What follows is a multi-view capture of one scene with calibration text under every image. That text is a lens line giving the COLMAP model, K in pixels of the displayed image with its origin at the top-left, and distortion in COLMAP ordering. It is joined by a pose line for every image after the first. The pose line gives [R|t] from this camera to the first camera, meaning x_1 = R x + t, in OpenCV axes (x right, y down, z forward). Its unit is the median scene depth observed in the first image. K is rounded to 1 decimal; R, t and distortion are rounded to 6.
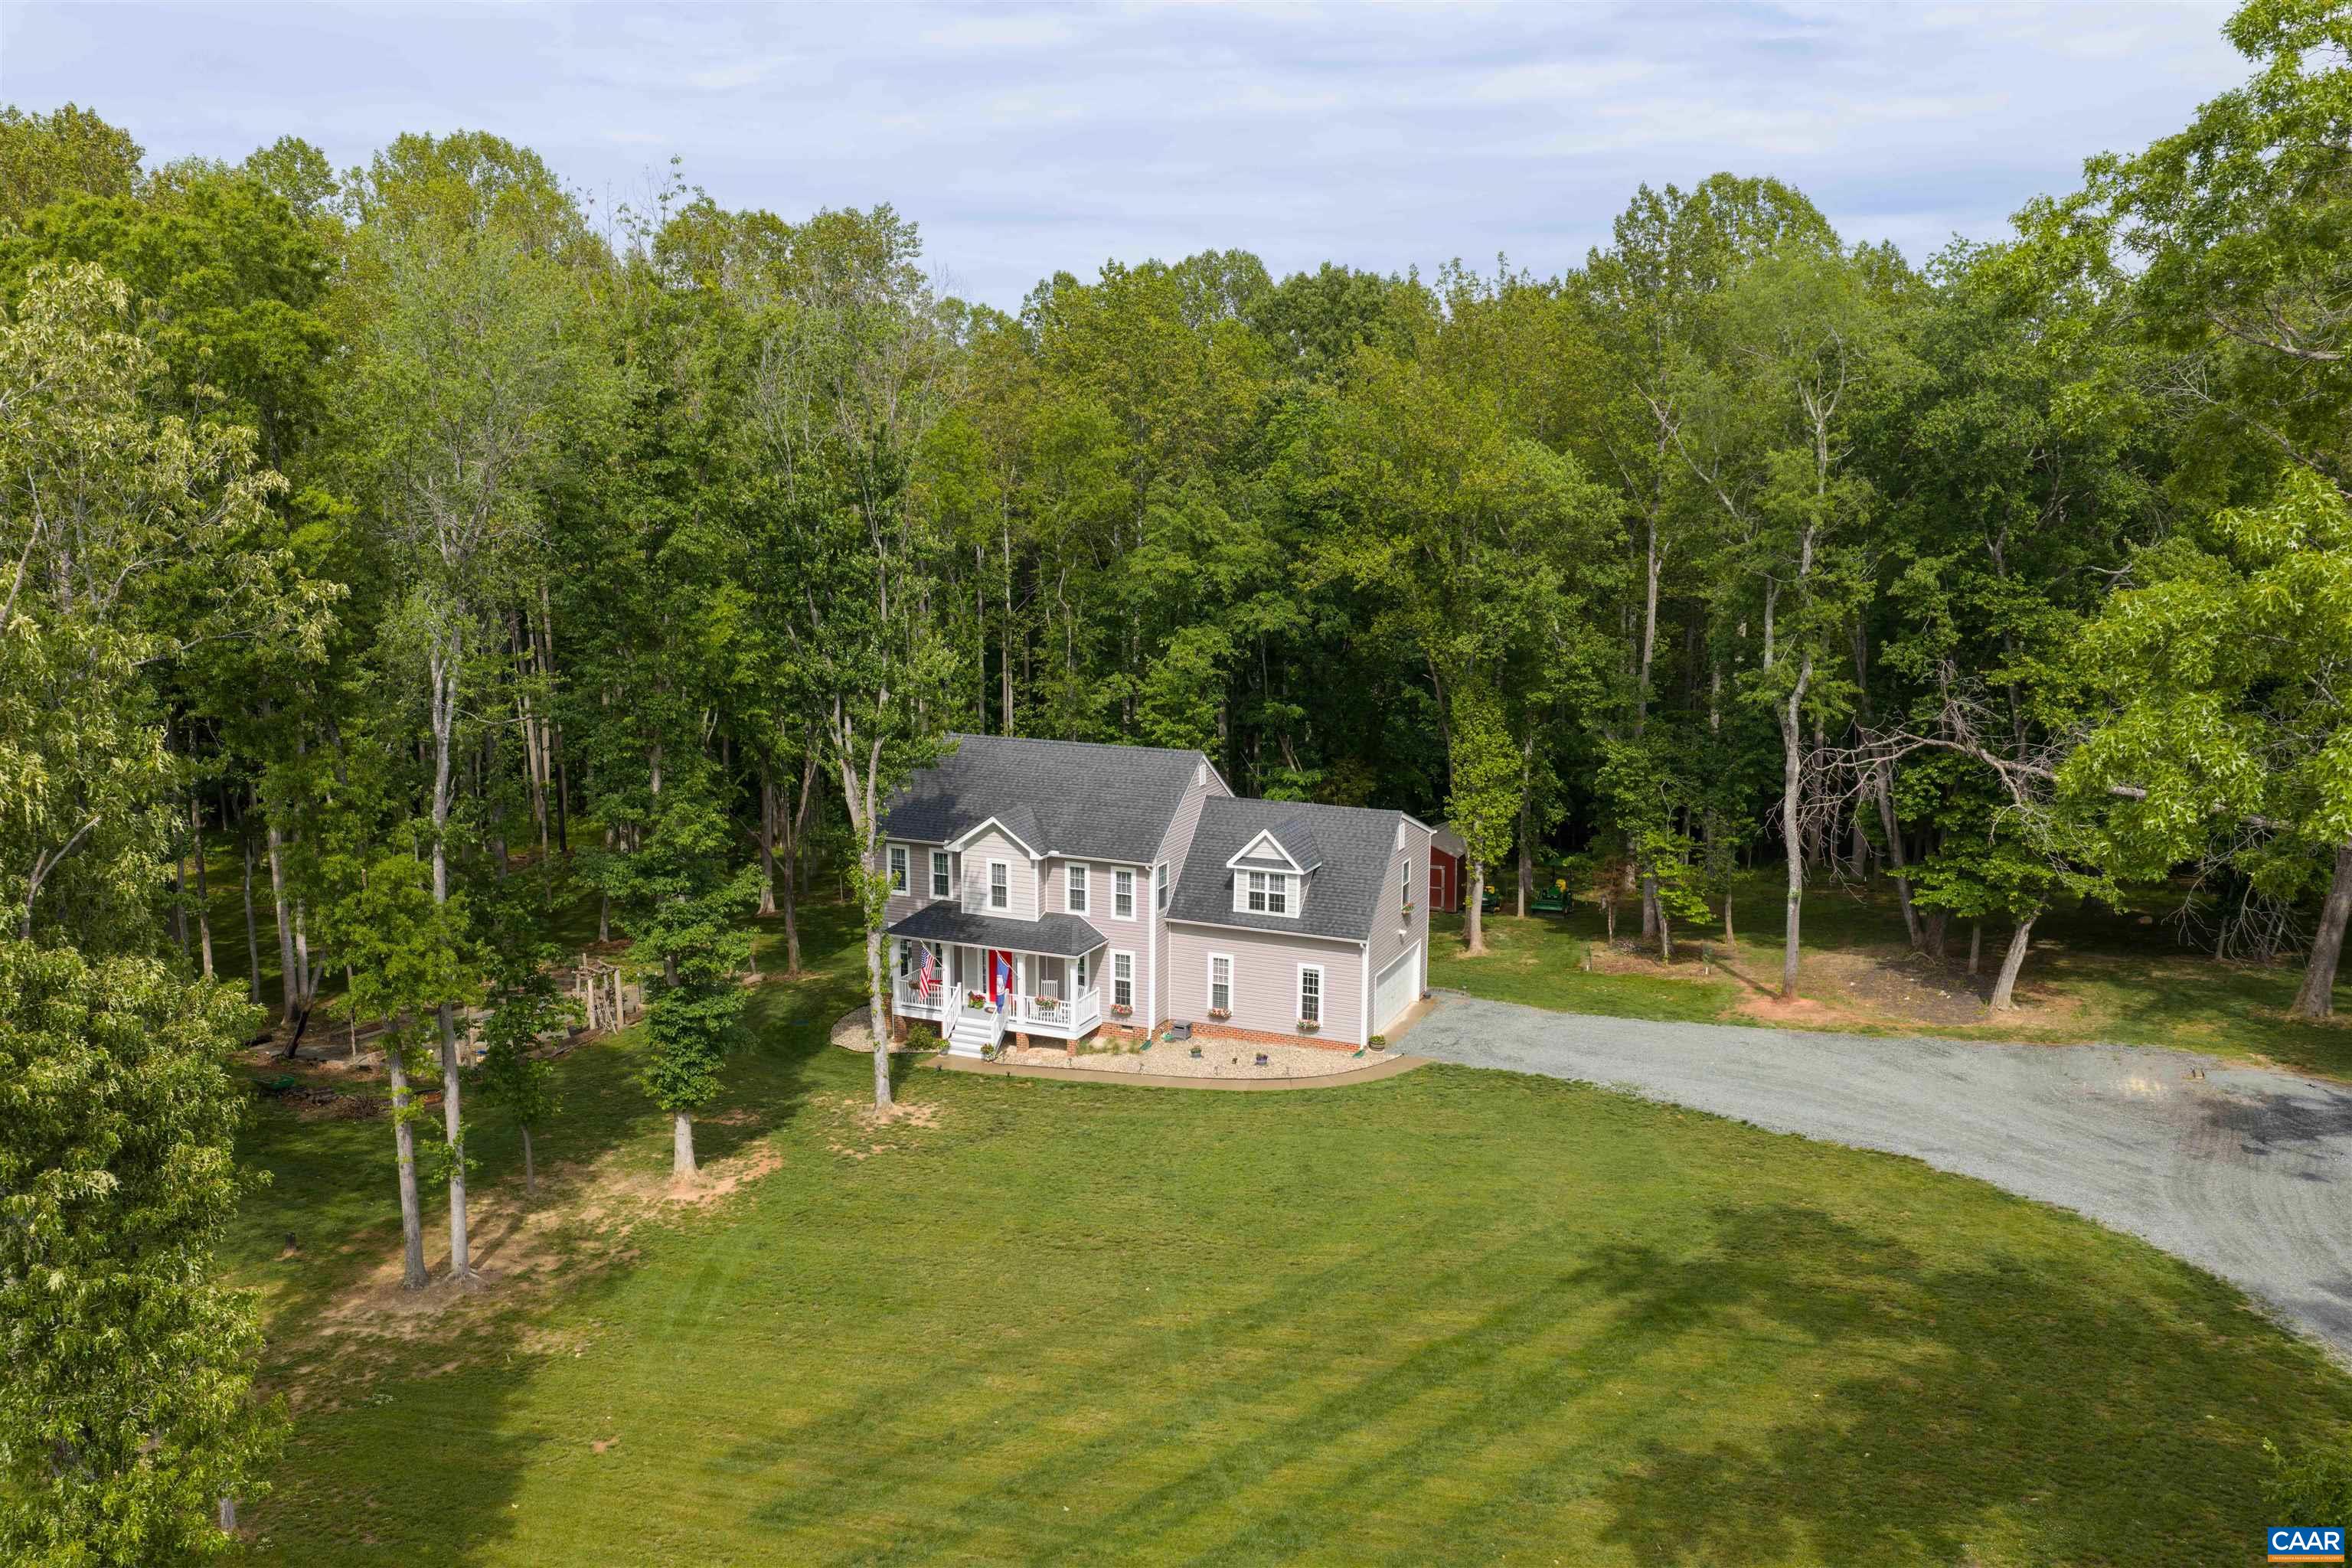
lens RADIAL K [[1943.8, 0, 1172.3], [0, 1943.8, 792.5], [0, 0, 1]] dist [0.011757, -0.024733]
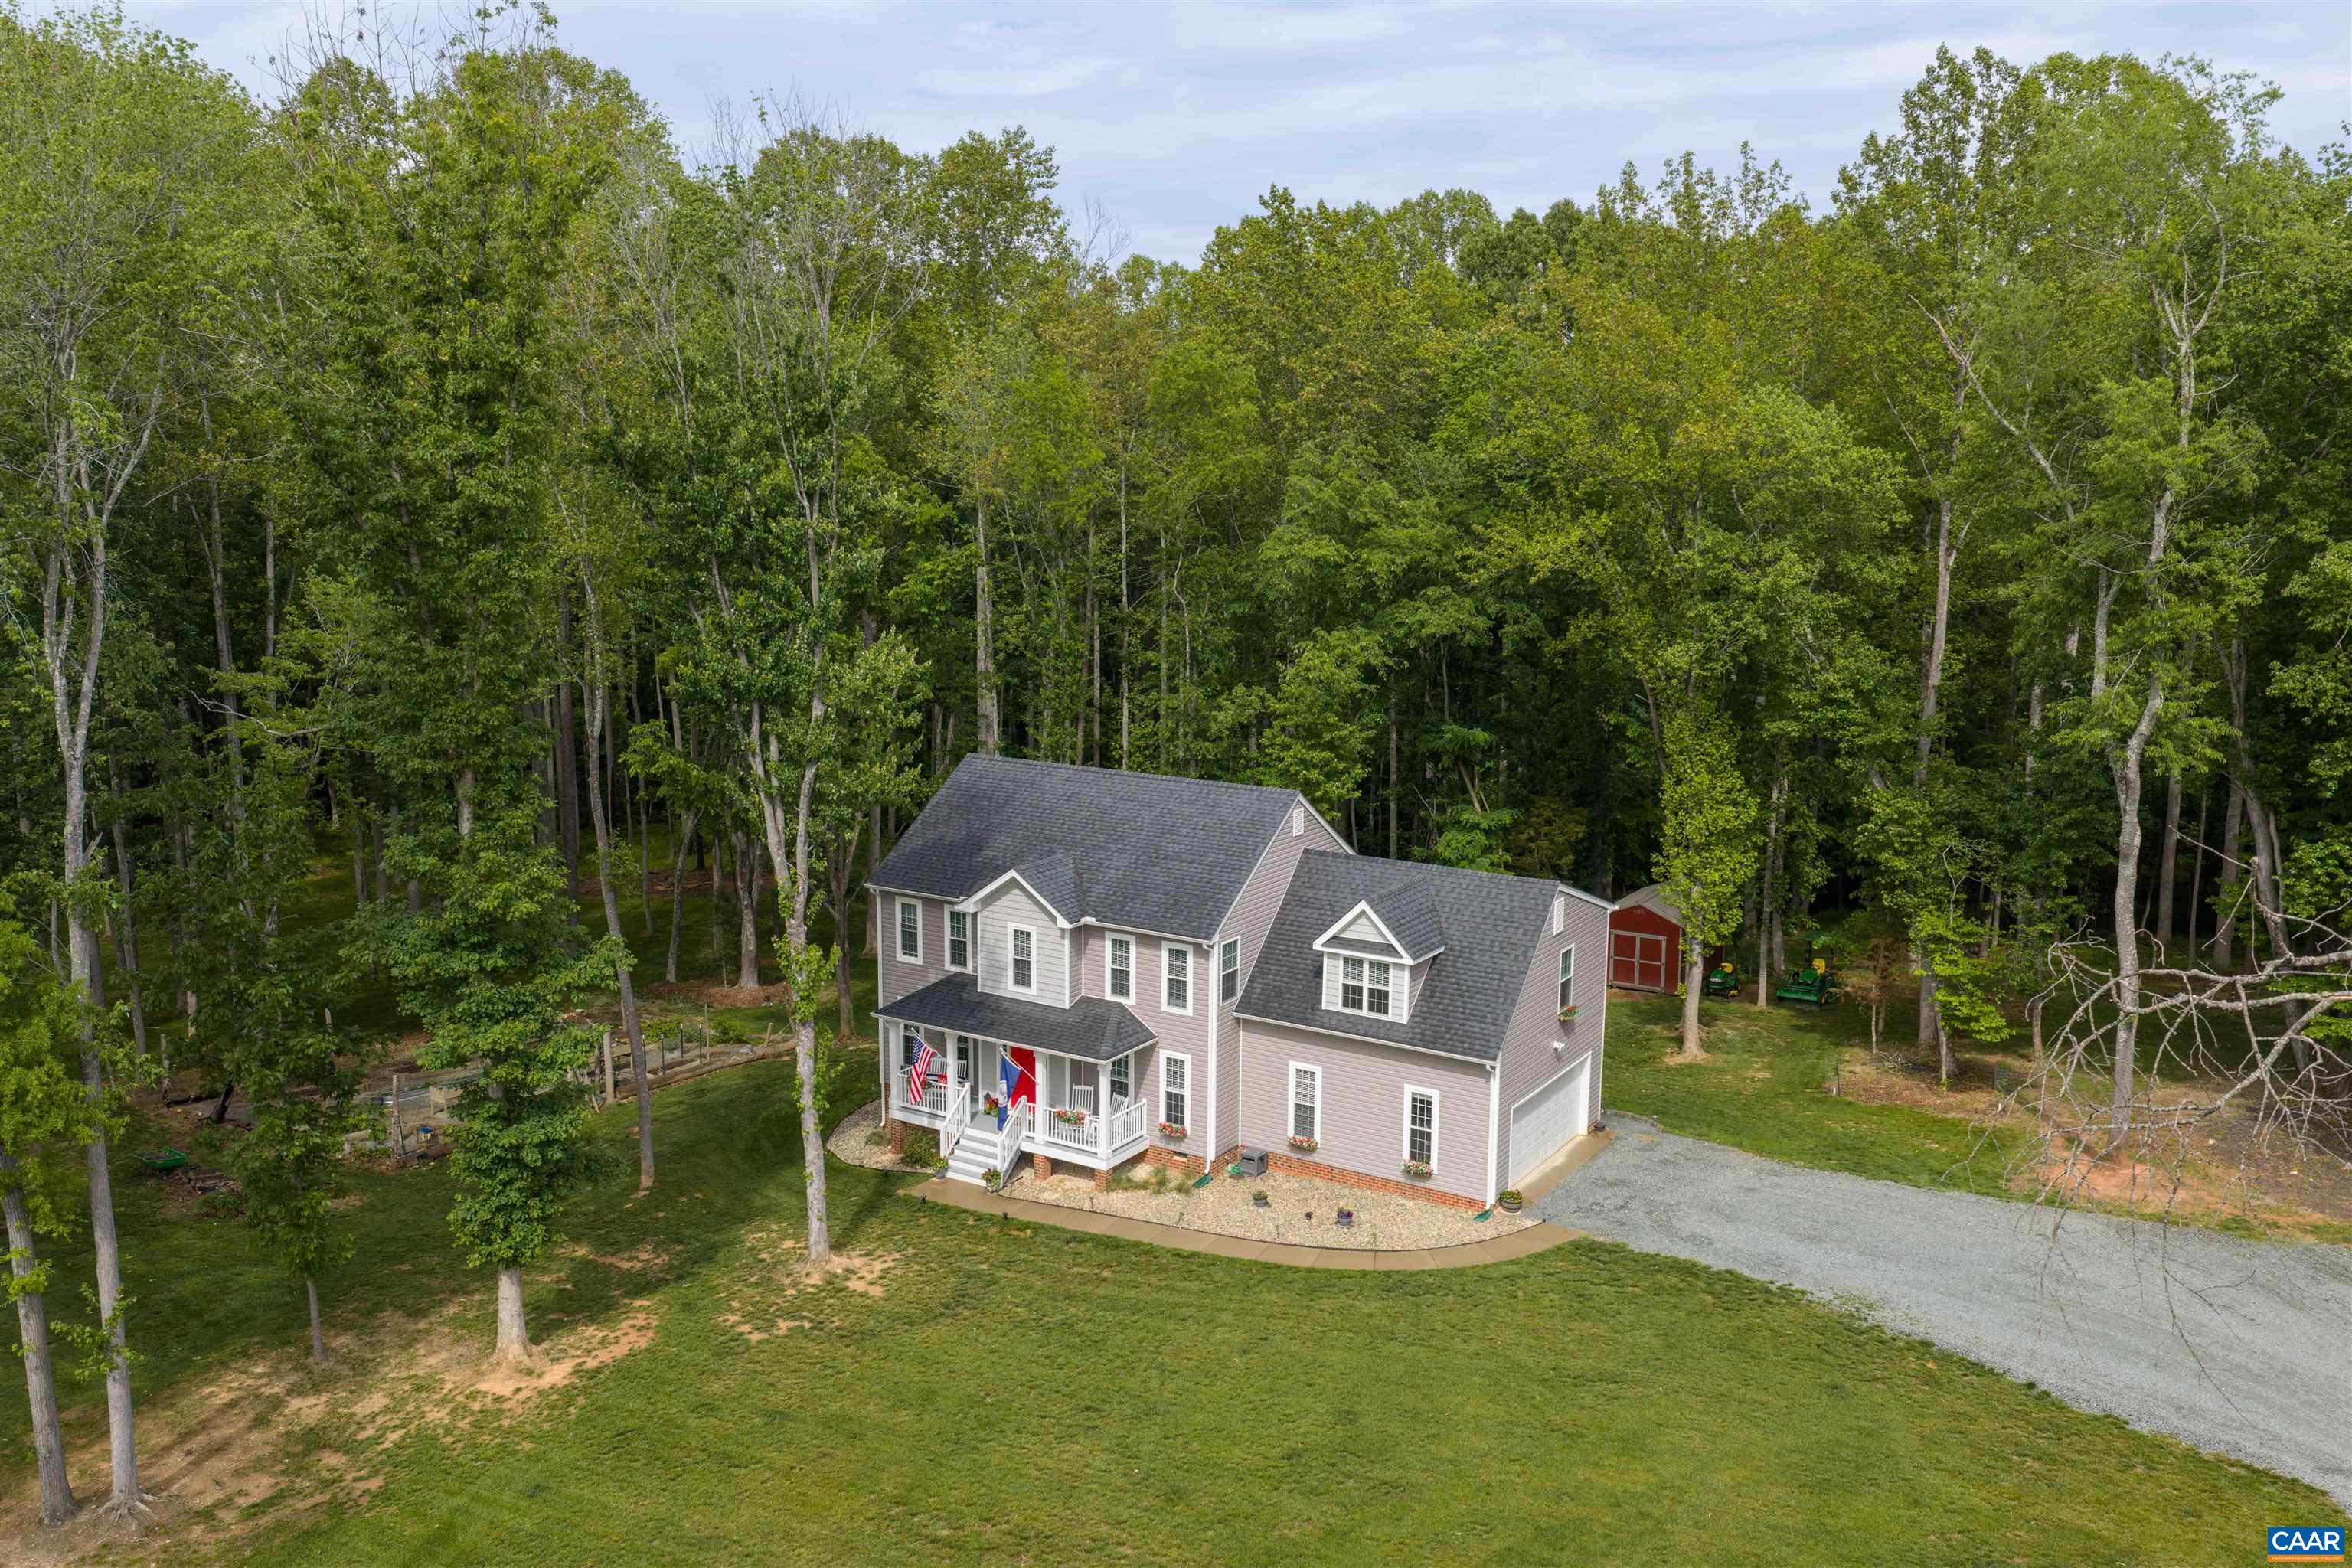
lens RADIAL K [[1943.8, 0, 1172.3], [0, 1943.8, 792.5], [0, 0, 1]] dist [0.011757, -0.024733]
pose [[0.987382, 0.029400, -0.155602, 0.087670], [-0.030171, 0.999541, -0.002597, -0.017655], [0.155455, 0.007259, 0.987816, 0.256122]]
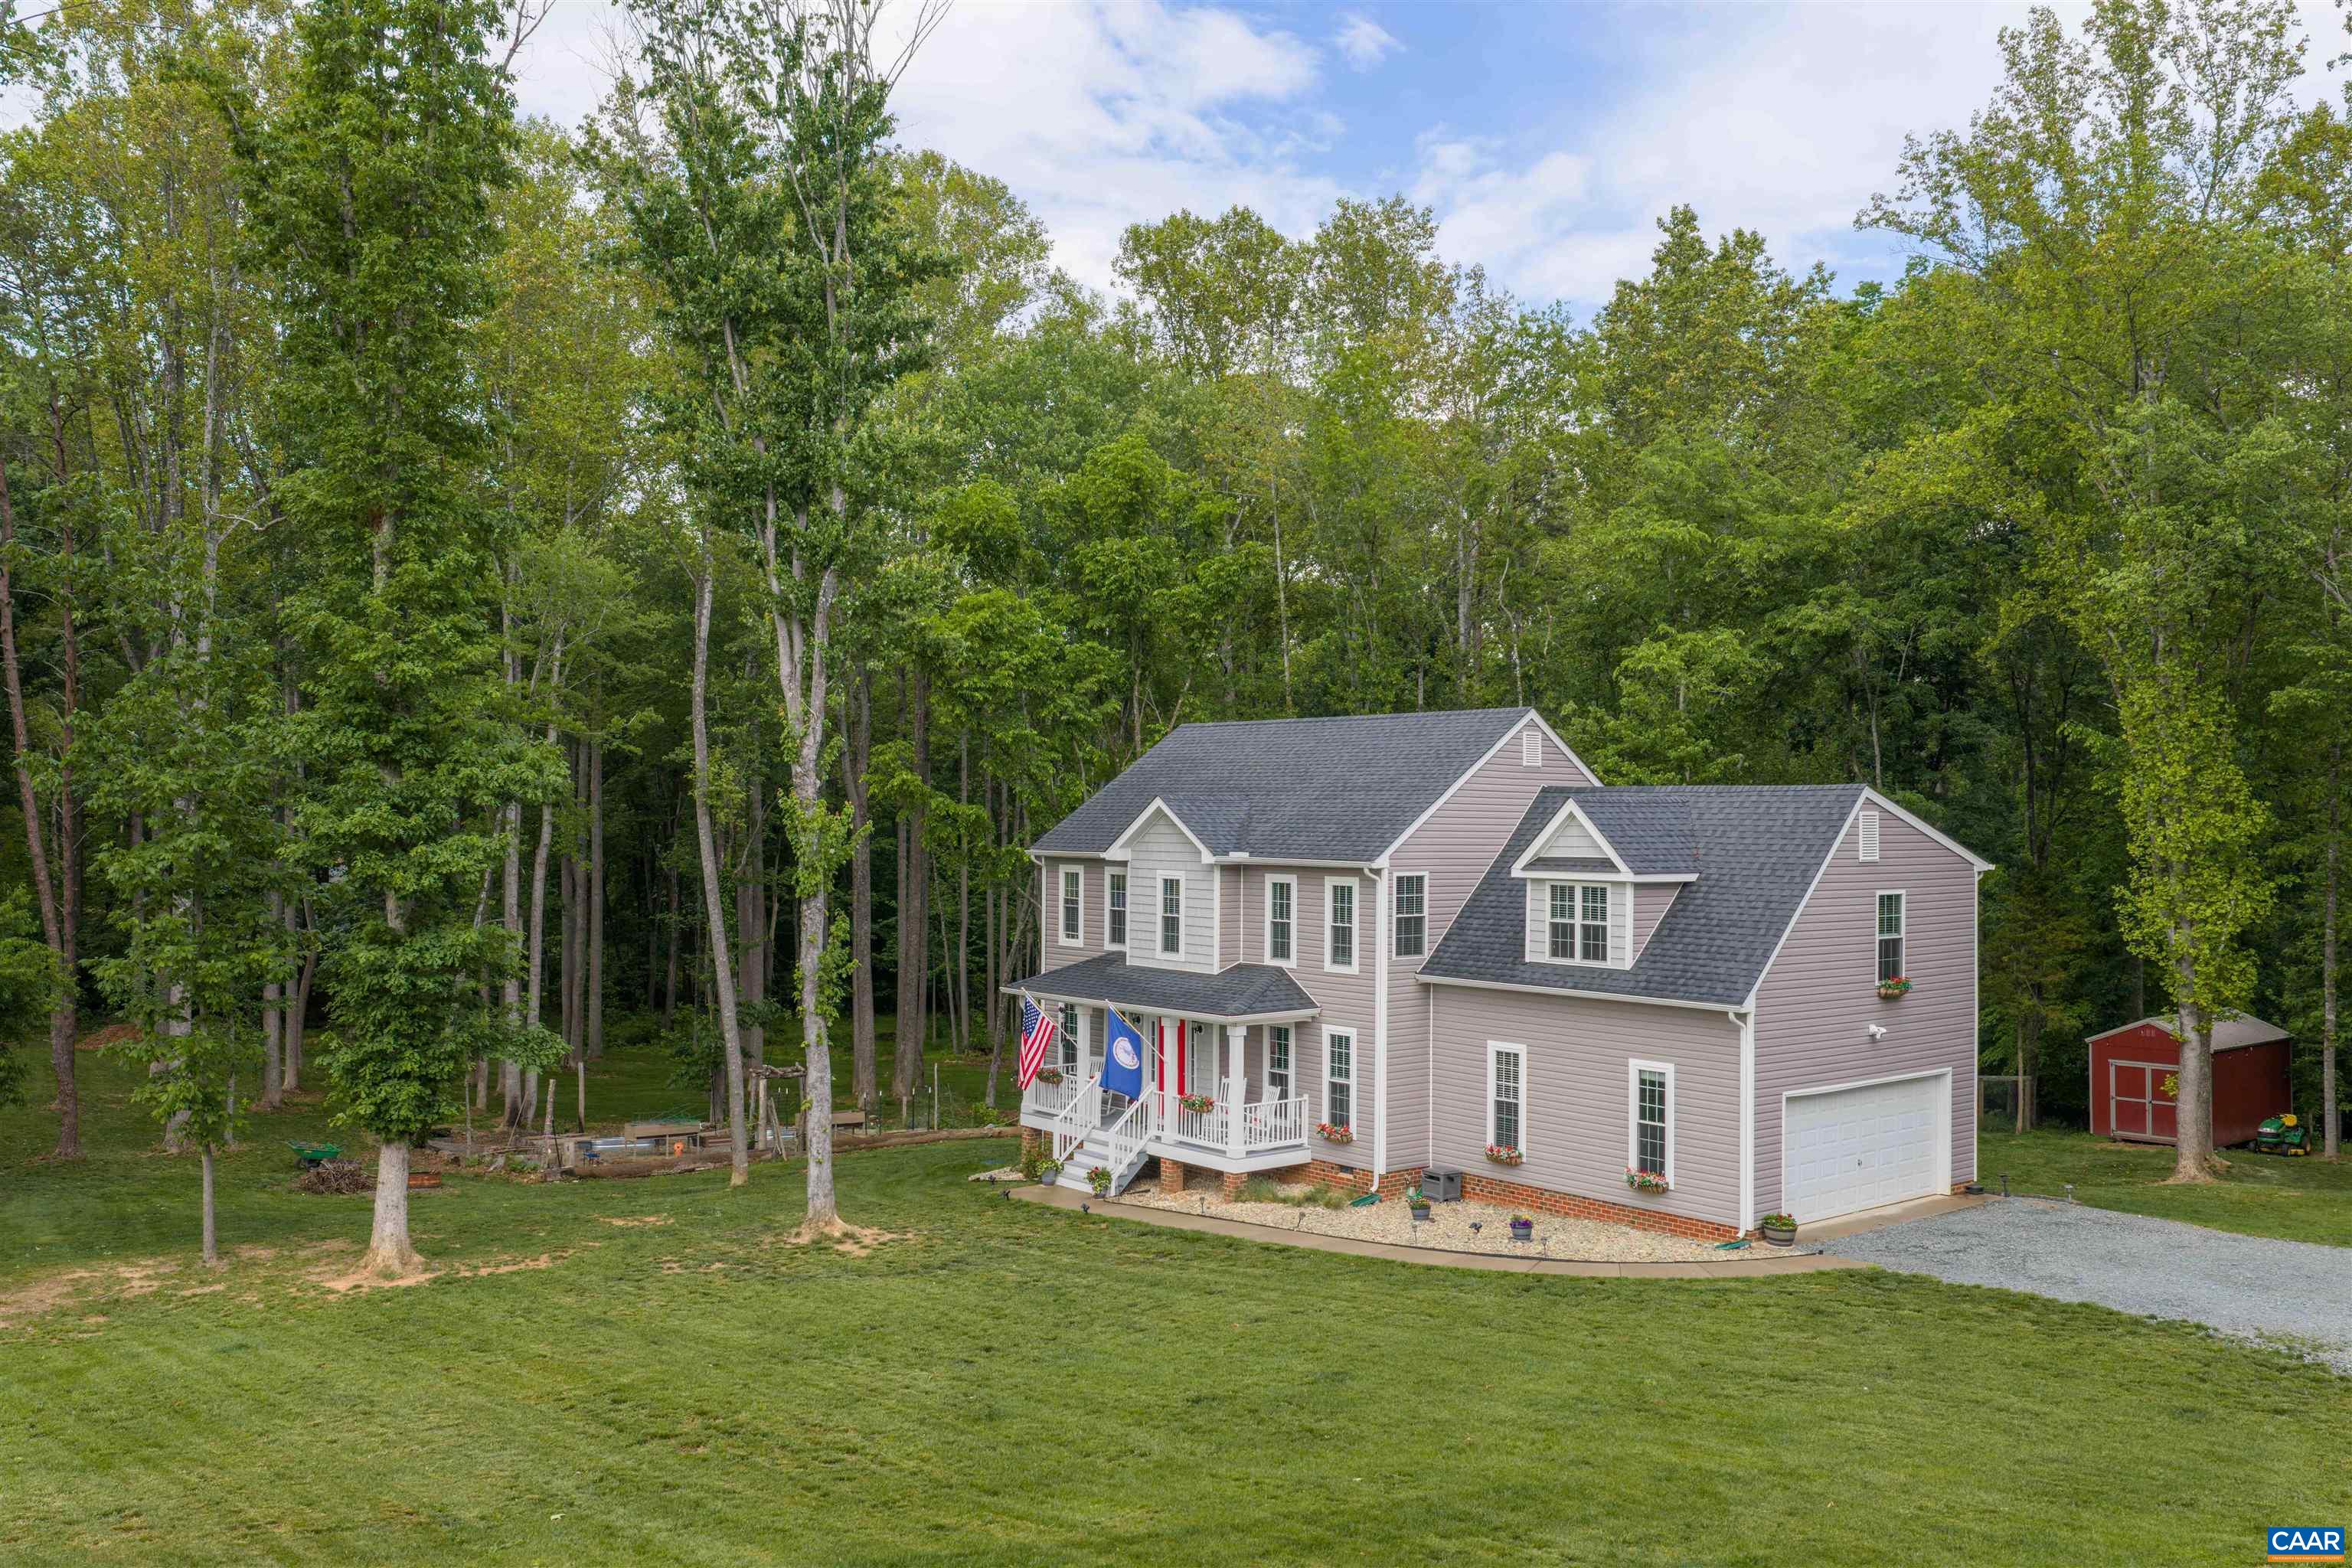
lens RADIAL K [[1943.8, 0, 1172.3], [0, 1943.8, 792.5], [0, 0, 1]] dist [0.011757, -0.024733]
pose [[0.886712, -0.004699, -0.462298, 0.194037], [-0.085571, 0.981003, -0.174100, 0.117113], [0.454334, 0.193936, 0.869465, 0.472833]]
